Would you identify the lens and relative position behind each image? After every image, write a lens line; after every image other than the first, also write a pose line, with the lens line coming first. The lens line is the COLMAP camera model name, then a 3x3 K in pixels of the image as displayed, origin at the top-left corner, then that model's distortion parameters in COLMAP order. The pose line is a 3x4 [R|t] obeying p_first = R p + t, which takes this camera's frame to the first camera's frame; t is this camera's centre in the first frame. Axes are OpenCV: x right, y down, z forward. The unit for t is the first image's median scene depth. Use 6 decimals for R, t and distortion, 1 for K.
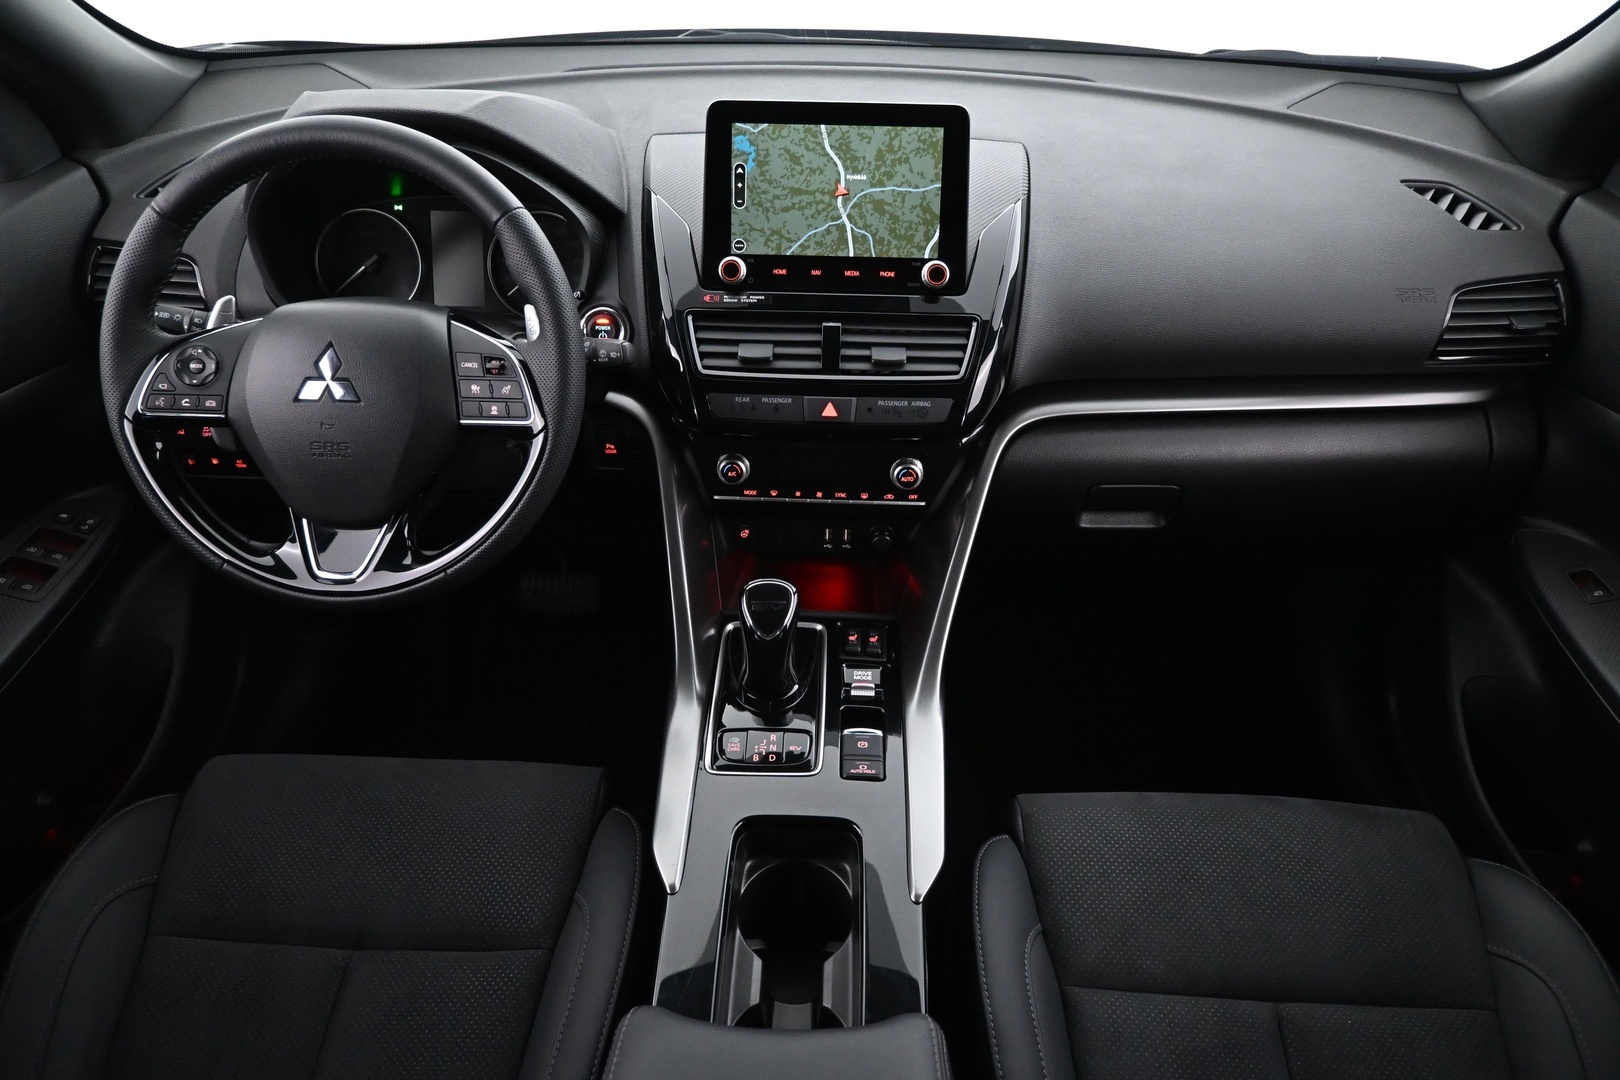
lens RADIAL K [[1091.4, 0, 810.0], [0, 1091.4, 540.0], [0, 0, 1]] dist [-0.002652, -0.002076]
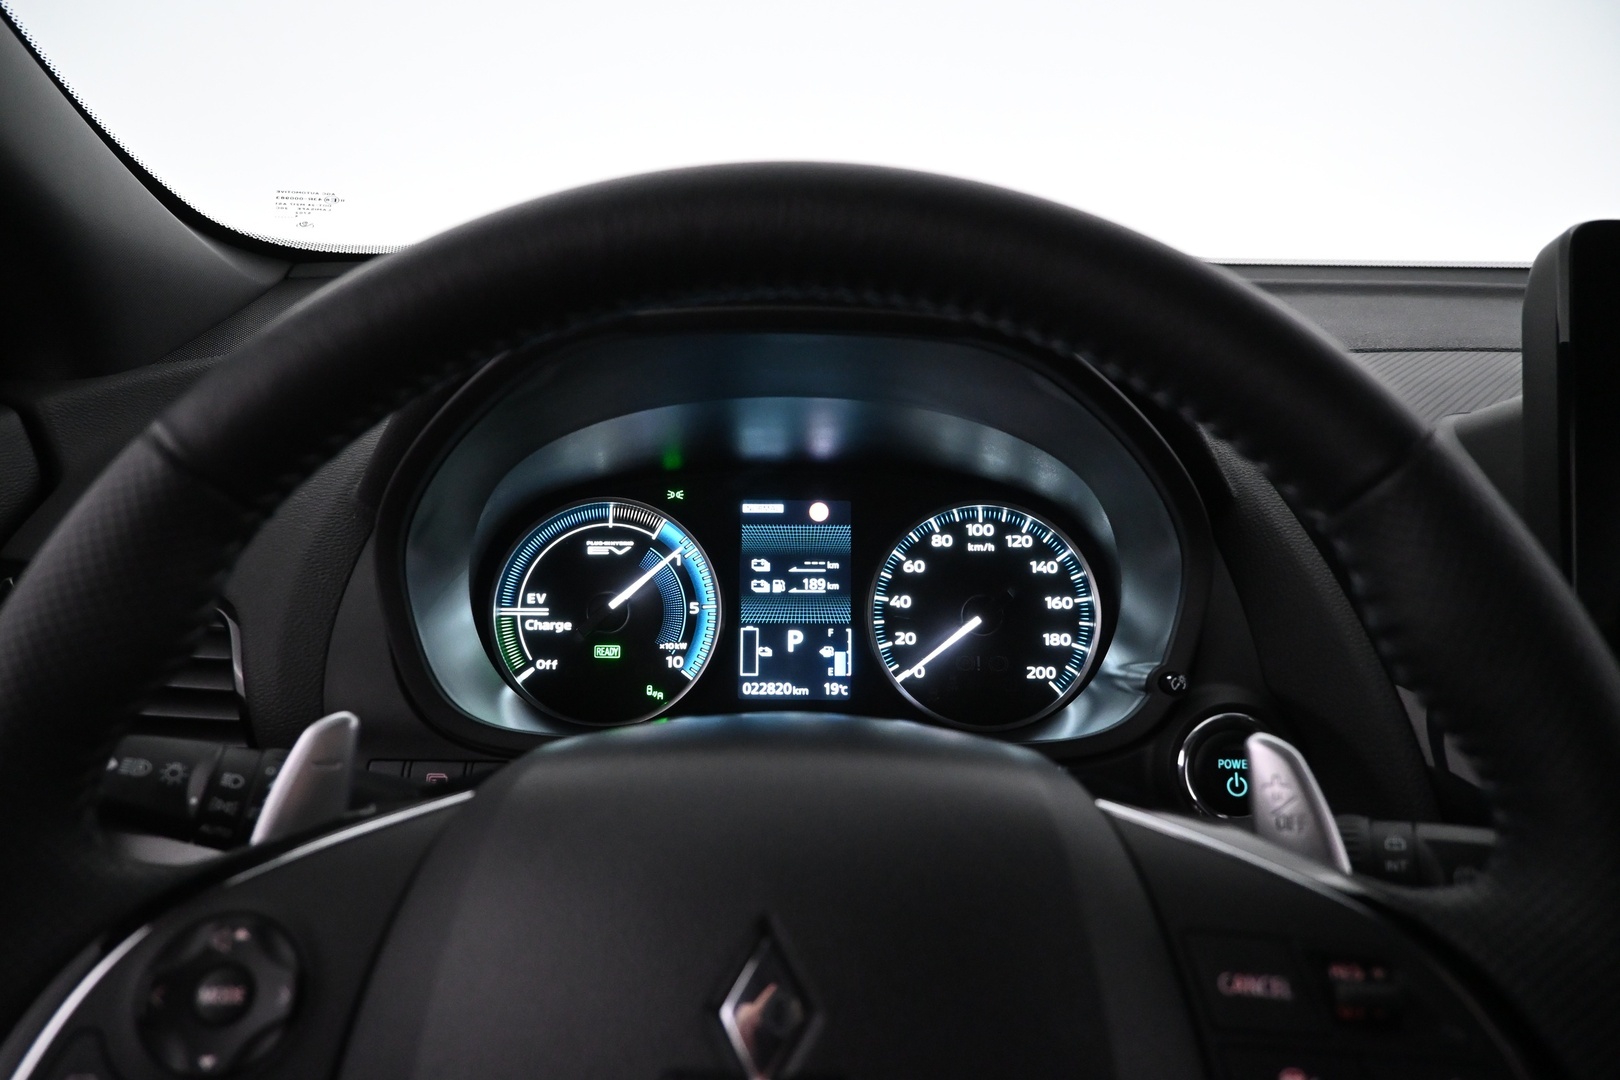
lens RADIAL K [[1091.4, 0, 810.0], [0, 1091.4, 540.0], [0, 0, 1]] dist [-0.002652, -0.002076]
pose [[0.999743, -0.008169, 0.021157, -0.392994], [0.014082, 0.954849, -0.296758, -0.172053], [-0.017778, 0.296980, 0.954718, 0.657961]]
